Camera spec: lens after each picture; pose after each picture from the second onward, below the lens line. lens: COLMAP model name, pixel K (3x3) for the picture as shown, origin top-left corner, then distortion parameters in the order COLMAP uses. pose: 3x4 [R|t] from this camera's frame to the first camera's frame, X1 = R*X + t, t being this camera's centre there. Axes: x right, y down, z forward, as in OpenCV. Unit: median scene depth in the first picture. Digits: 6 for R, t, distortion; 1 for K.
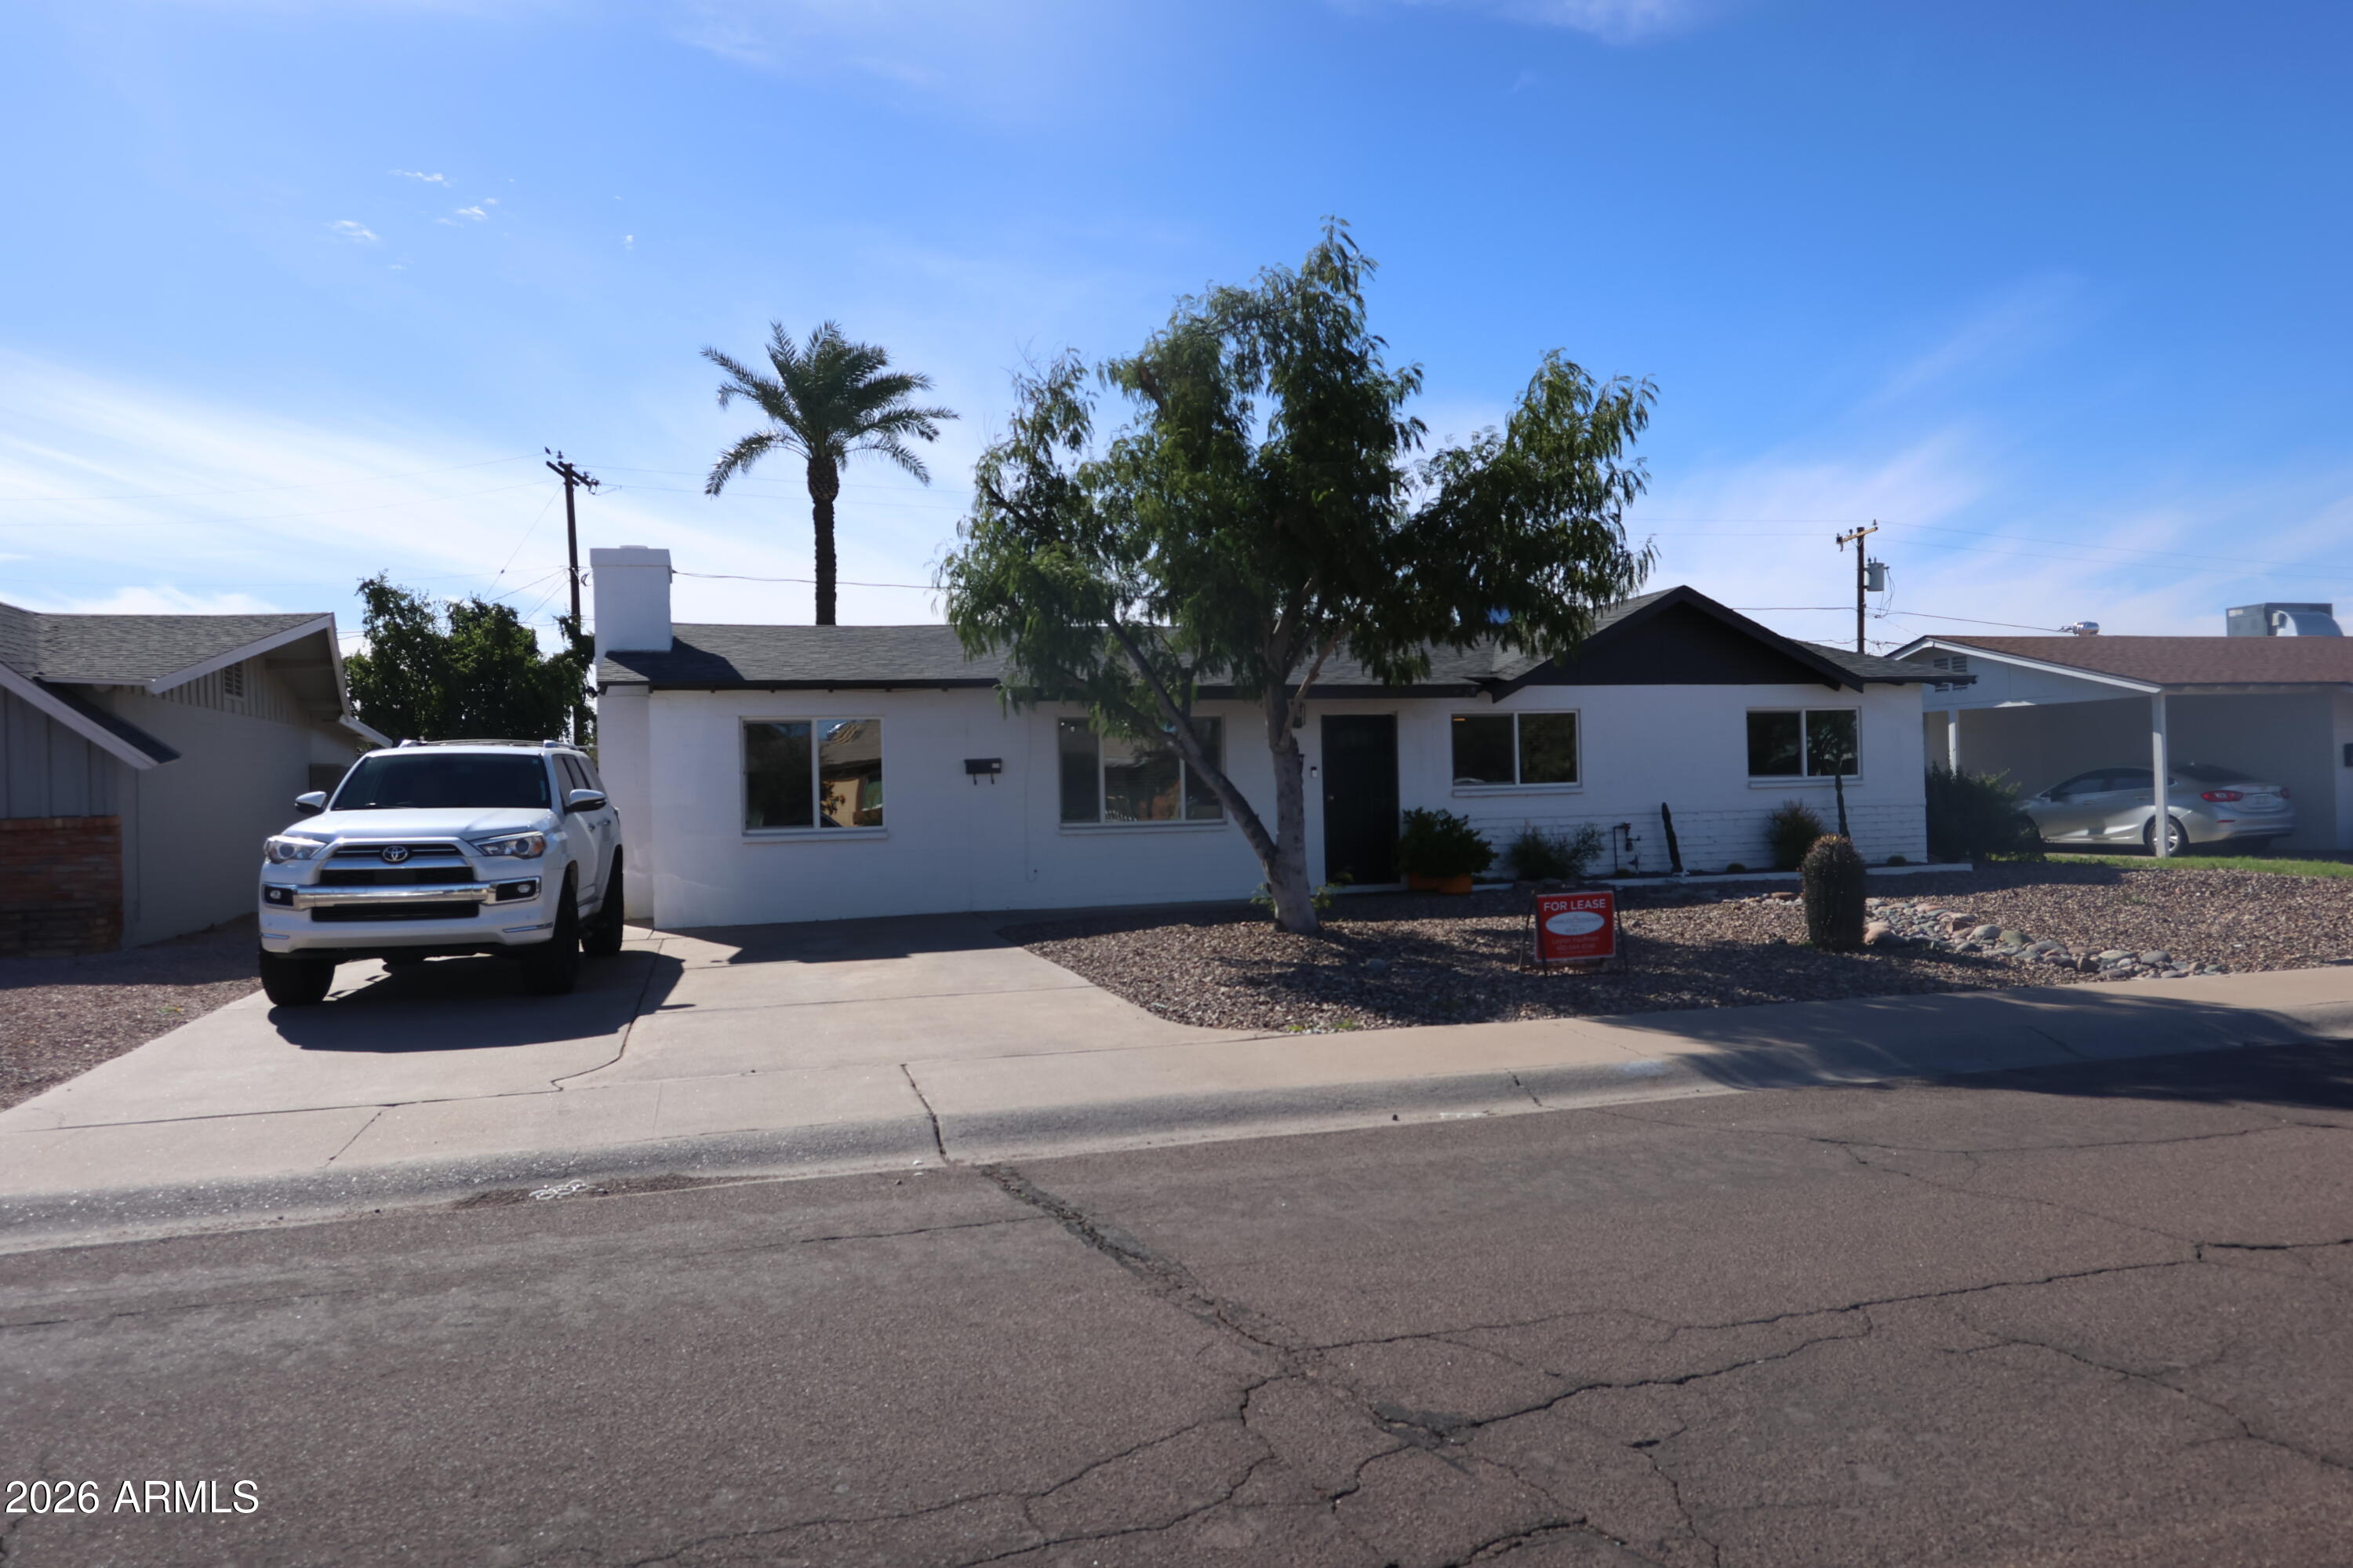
lens RADIAL K [[1589.0, 0, 1176.5], [0, 1589.0, 784.0], [0, 0, 1]] dist [0.003147, 0.000321]
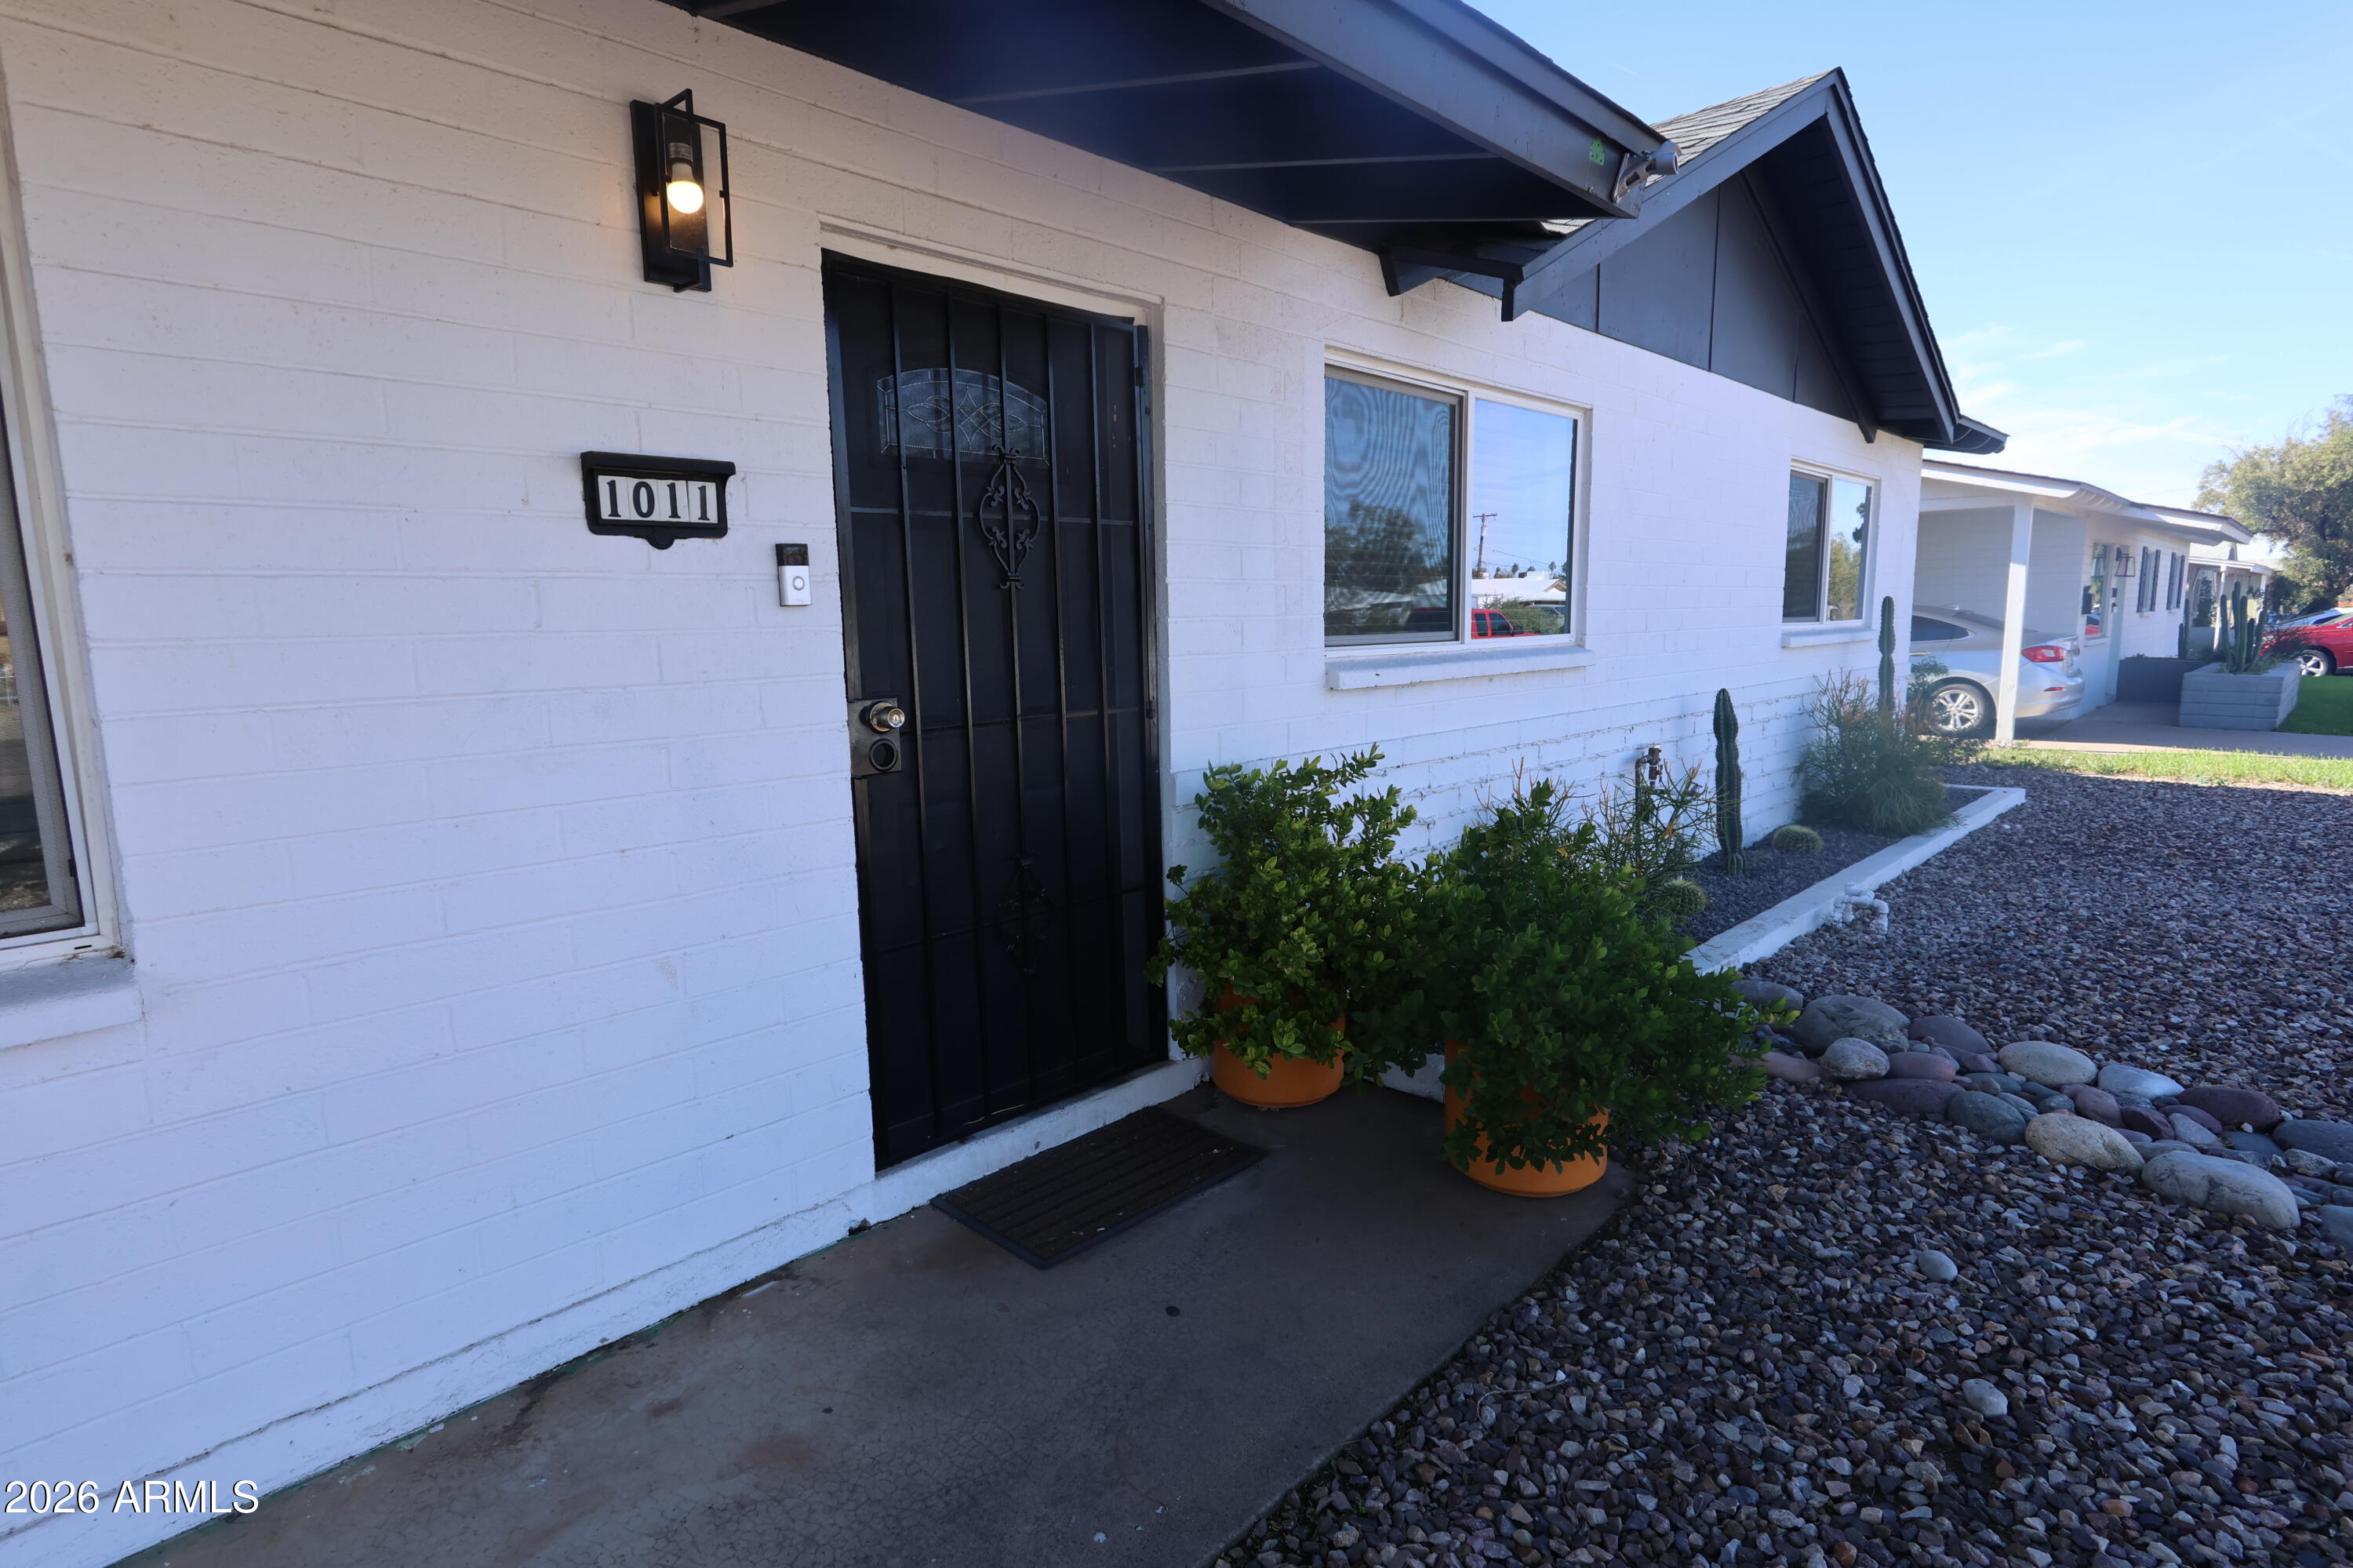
lens RADIAL K [[1200.6, 0, 1176.5], [0, 1200.6, 784.0], [0, 0, 1]] dist [-0.000345, 0.000233]
pose [[0.874404, -0.055050, 0.482066, 0.052702], [-0.009064, 0.991516, 0.129668, -0.002134], [-0.485114, -0.117752, 0.866487, 0.789960]]
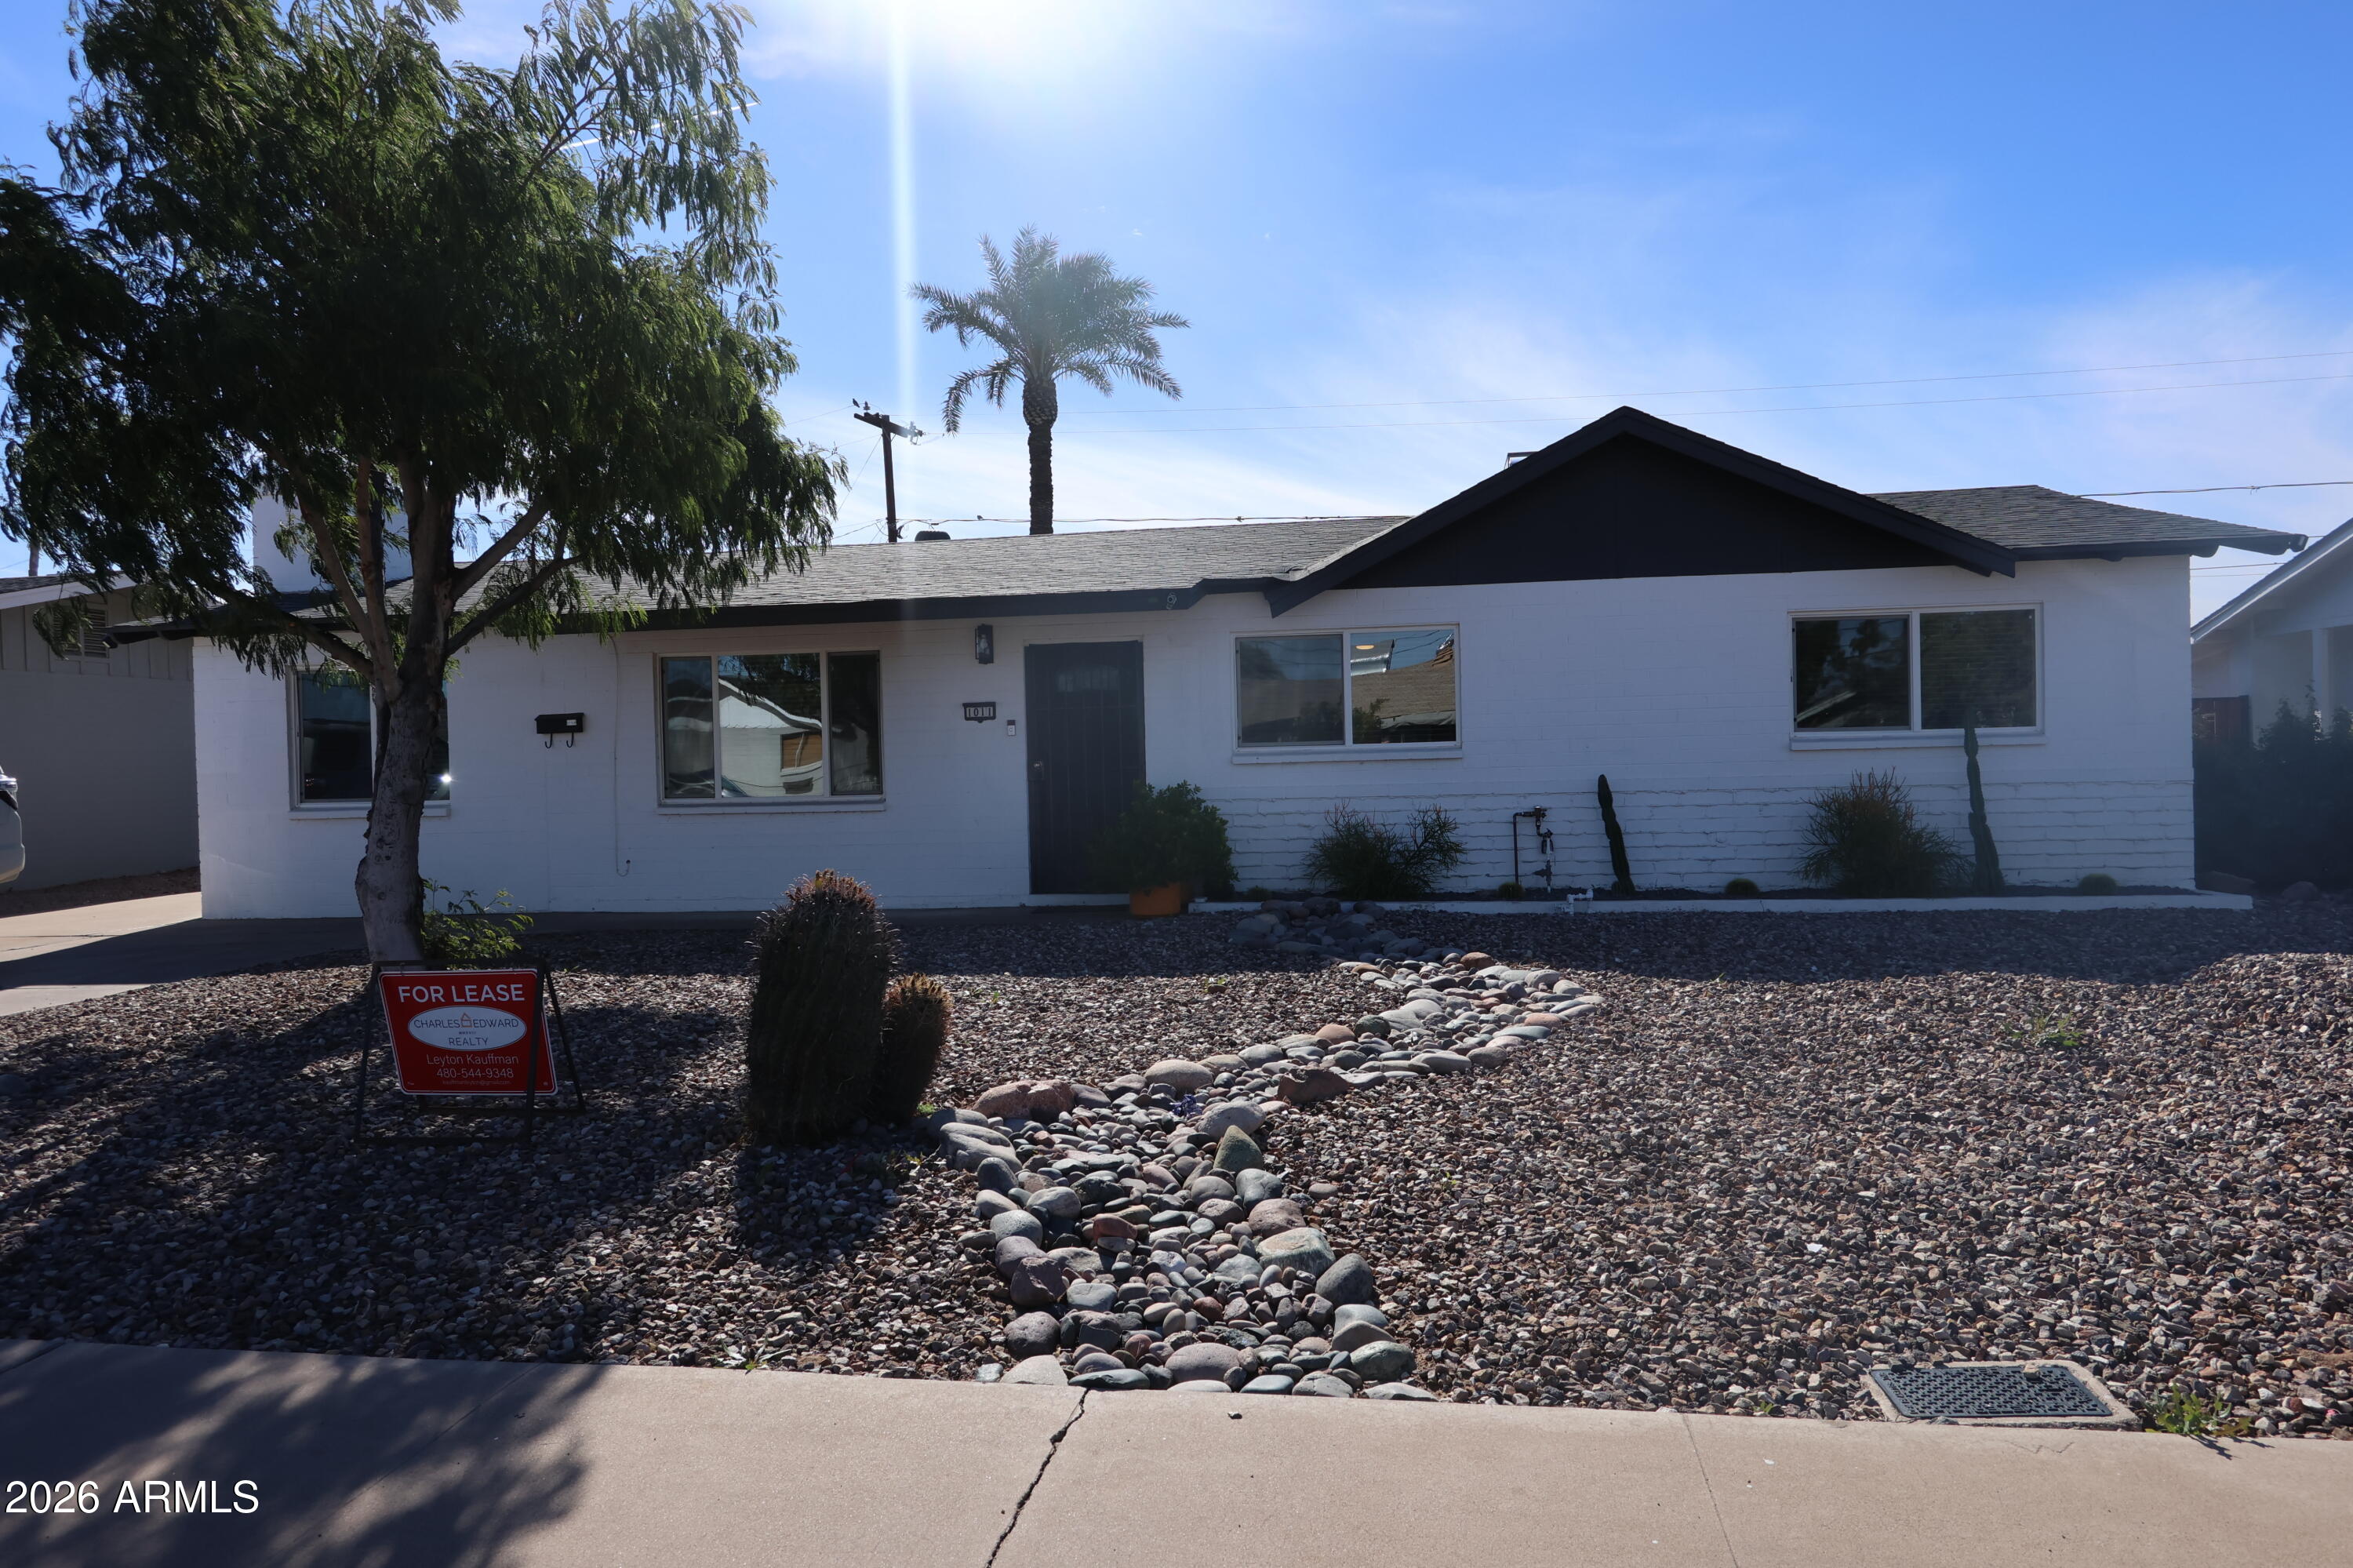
lens RADIAL K [[1581.6, 0, 1142.5], [0, 1581.6, 736.6], [0, 0, 1]] dist [0.004051, 0.002158]
pose [[0.900085, -0.002187, -0.435708, 0.398666], [0.003608, 0.999991, 0.002435, -0.004744], [0.435699, -0.003764, 0.900085, 0.372855]]
